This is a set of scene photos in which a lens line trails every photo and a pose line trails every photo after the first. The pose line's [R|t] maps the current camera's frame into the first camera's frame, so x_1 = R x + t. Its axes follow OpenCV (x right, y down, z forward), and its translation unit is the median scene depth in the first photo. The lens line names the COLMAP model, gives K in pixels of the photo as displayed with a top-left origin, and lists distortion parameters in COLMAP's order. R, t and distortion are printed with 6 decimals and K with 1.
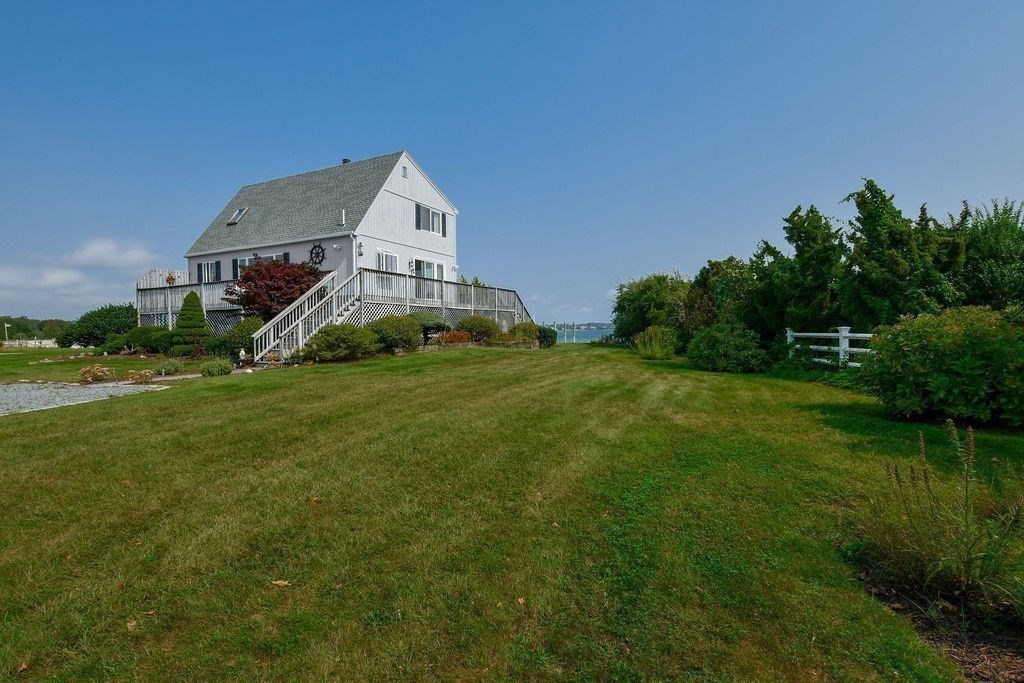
lens RADIAL K [[497.3, 0, 511.7], [0, 497.3, 338.5], [0, 0, 1]] dist [-0.005793, -0.000358]
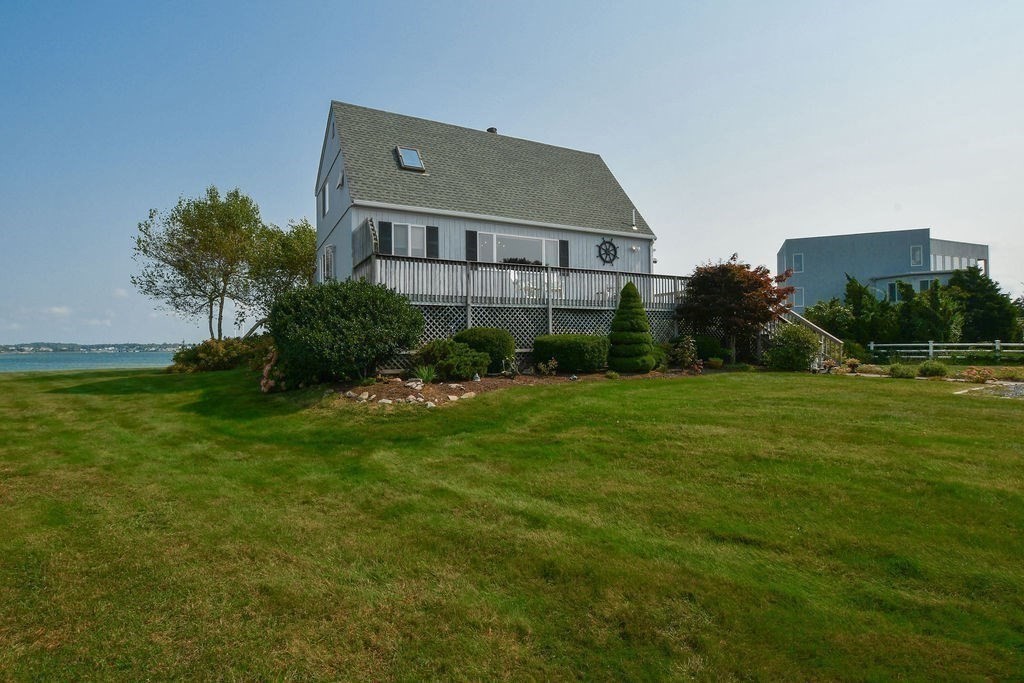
lens RADIAL K [[497.3, 0, 519.6], [0, 497.3, 334.7], [0, 0, 1]] dist [-0.005793, -0.000358]
pose [[0.582878, 0.027203, 0.812104, -1.183030], [0.015553, 0.998883, -0.044622, 0.010696], [-0.812411, 0.038640, 0.581804, 0.633002]]
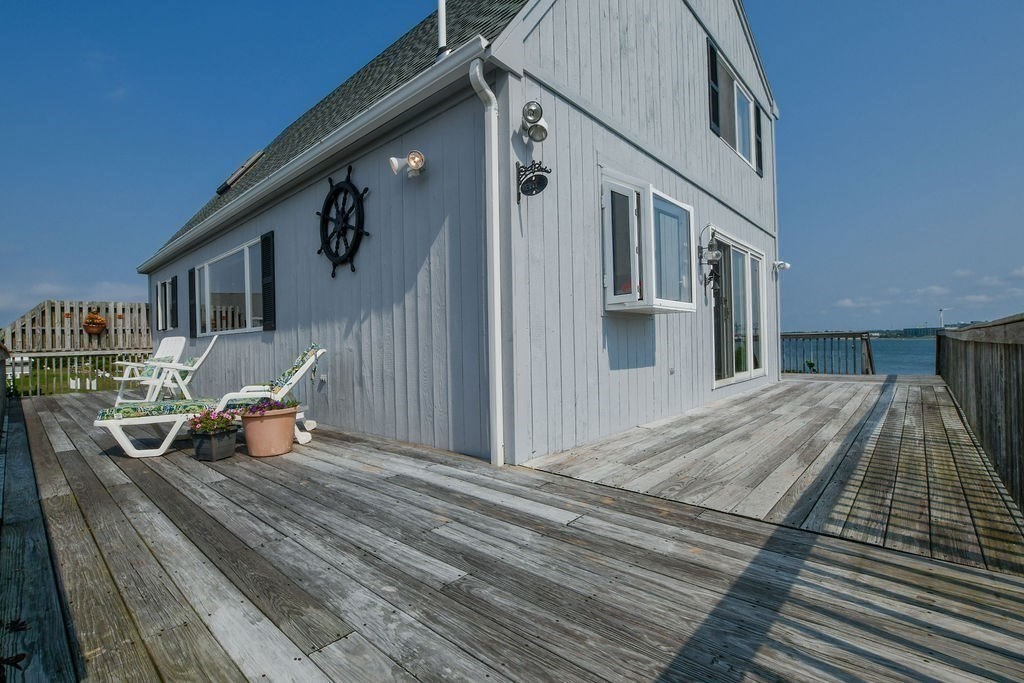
lens RADIAL K [[455.8, 0, 512.7], [0, 455.8, 340.8], [0, 0, 1]] dist [-0.031697, 0.003563]
pose [[0.962990, -0.000828, -0.269536, -0.260330], [-0.001218, 0.999972, -0.007423, -0.113604], [0.269534, 0.007477, 0.962962, 0.825655]]
